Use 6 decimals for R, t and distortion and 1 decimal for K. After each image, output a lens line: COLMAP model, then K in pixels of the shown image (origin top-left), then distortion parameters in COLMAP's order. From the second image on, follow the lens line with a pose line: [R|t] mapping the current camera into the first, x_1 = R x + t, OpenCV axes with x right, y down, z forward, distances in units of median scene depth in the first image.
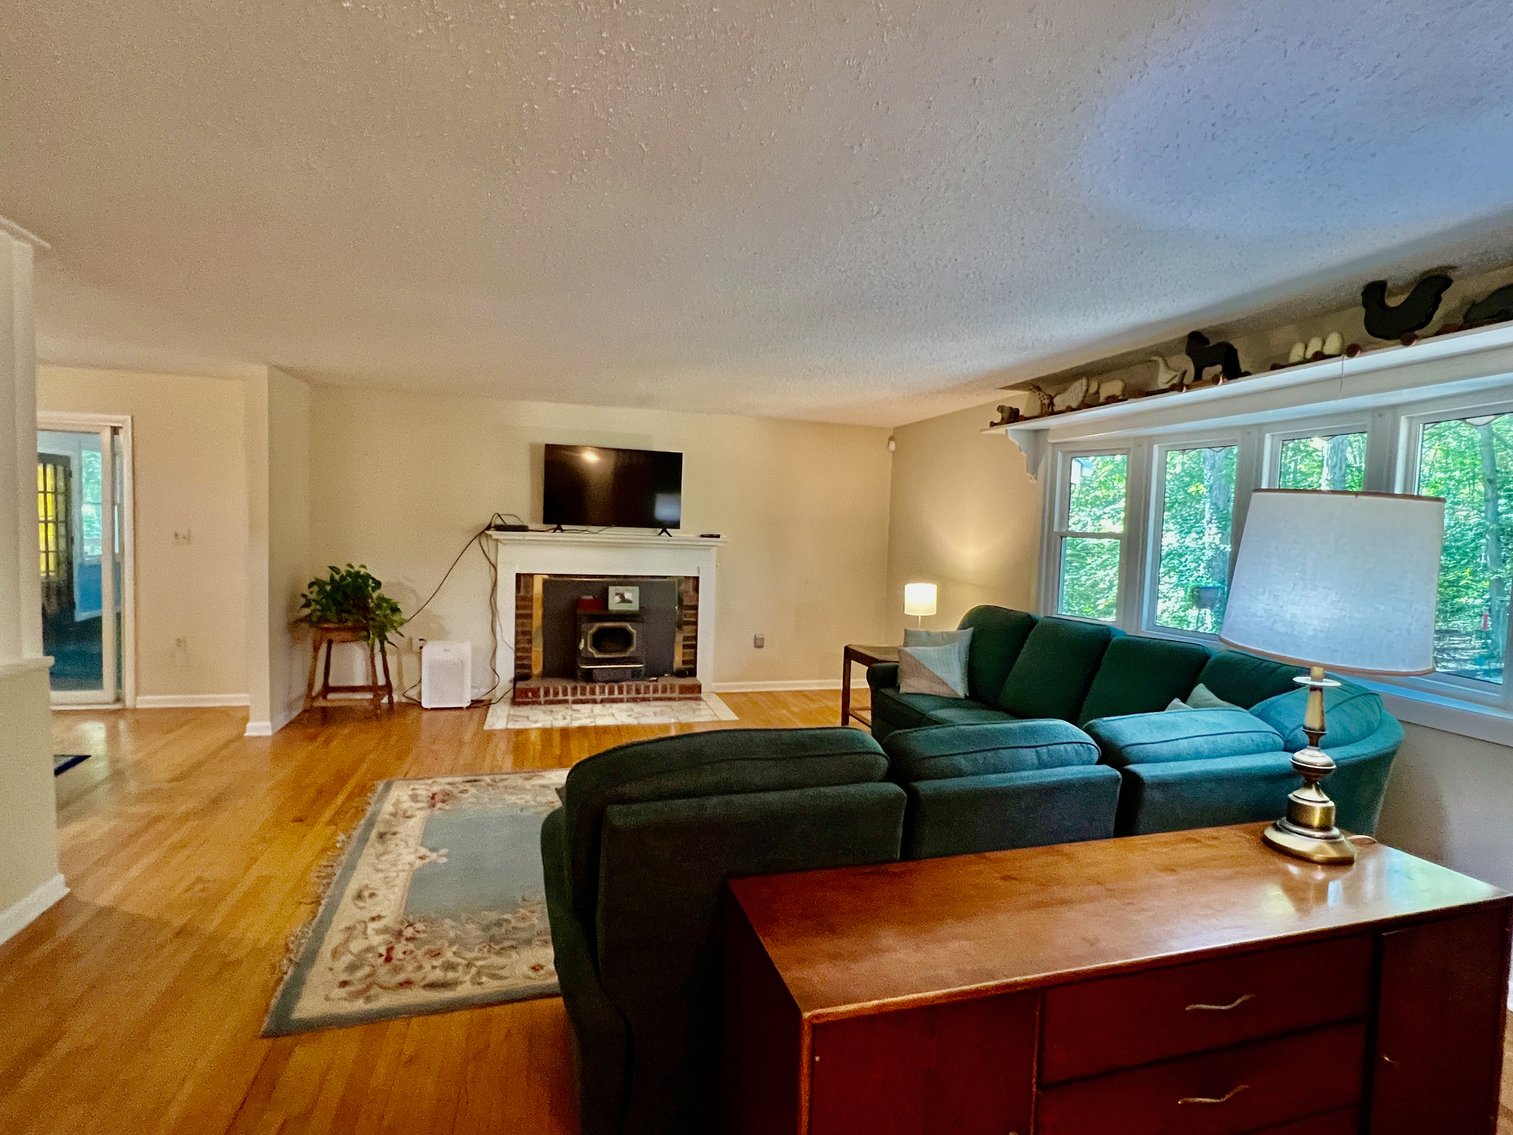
lens RADIAL K [[756.9, 0, 757.3], [0, 756.9, 563.0], [0, 0, 1]] dist [-0.003865, 0.001671]
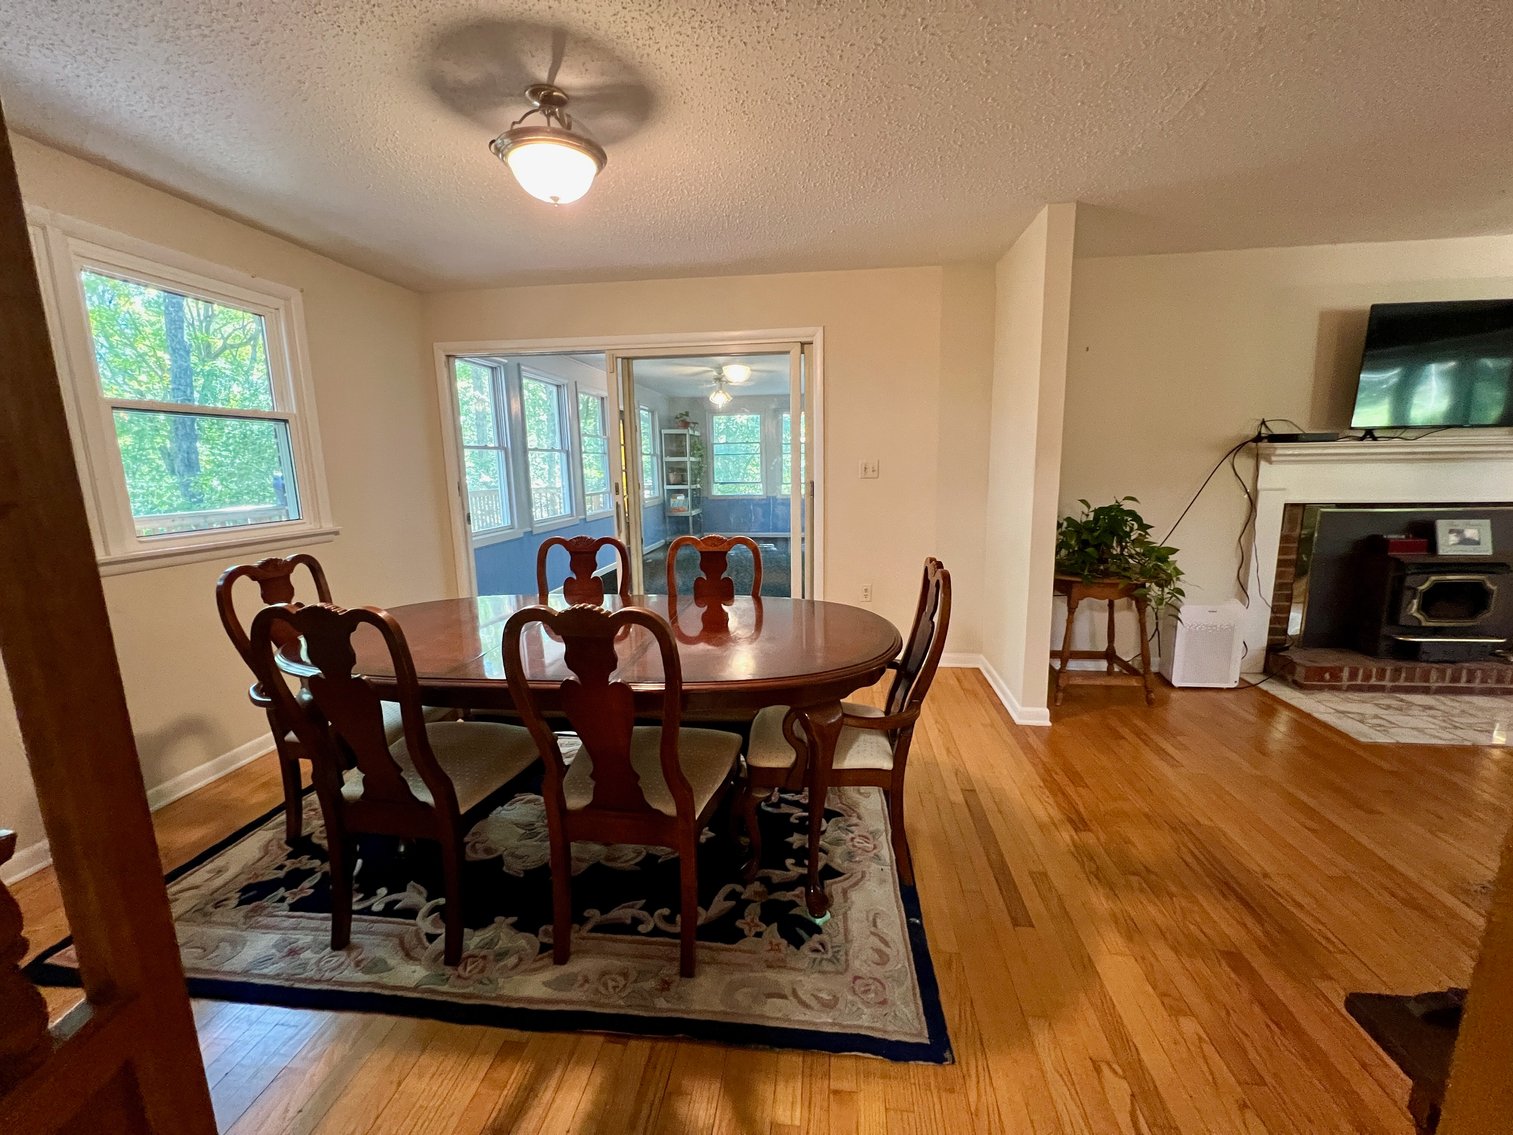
lens RADIAL K [[605.3, 0, 760.2], [0, 605.3, 559.9], [0, 0, 1]] dist [-0.002527, 0.000802]
pose [[0.924699, 0.011642, -0.380522, -0.573448], [0.029123, 0.994440, 0.101197, -0.005450], [0.379585, -0.104659, 0.919218, 0.295208]]
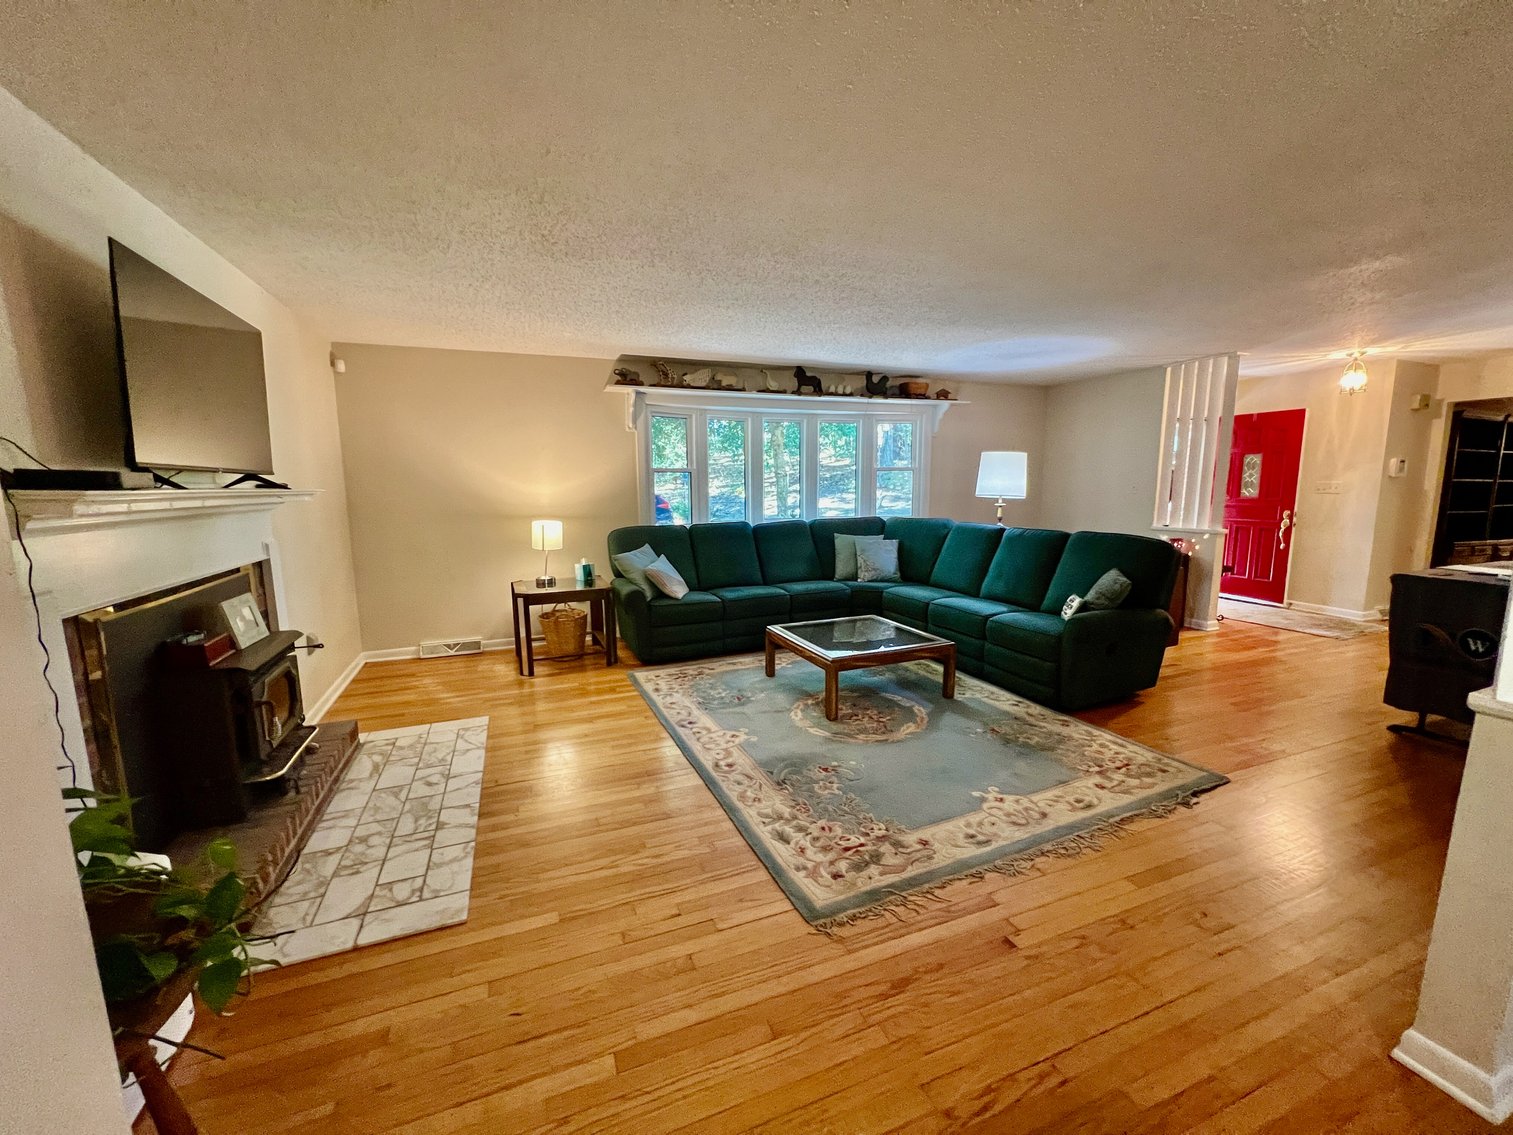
lens RADIAL K [[605.3, 0, 750.9], [0, 605.3, 566.3], [0, 0, 1]] dist [-0.002527, 0.000802]
pose [[-0.105294, -0.167106, 0.980300, -0.620892], [0.059306, 0.982970, 0.173931, -0.038597], [-0.992671, 0.076452, -0.093591, 0.751059]]
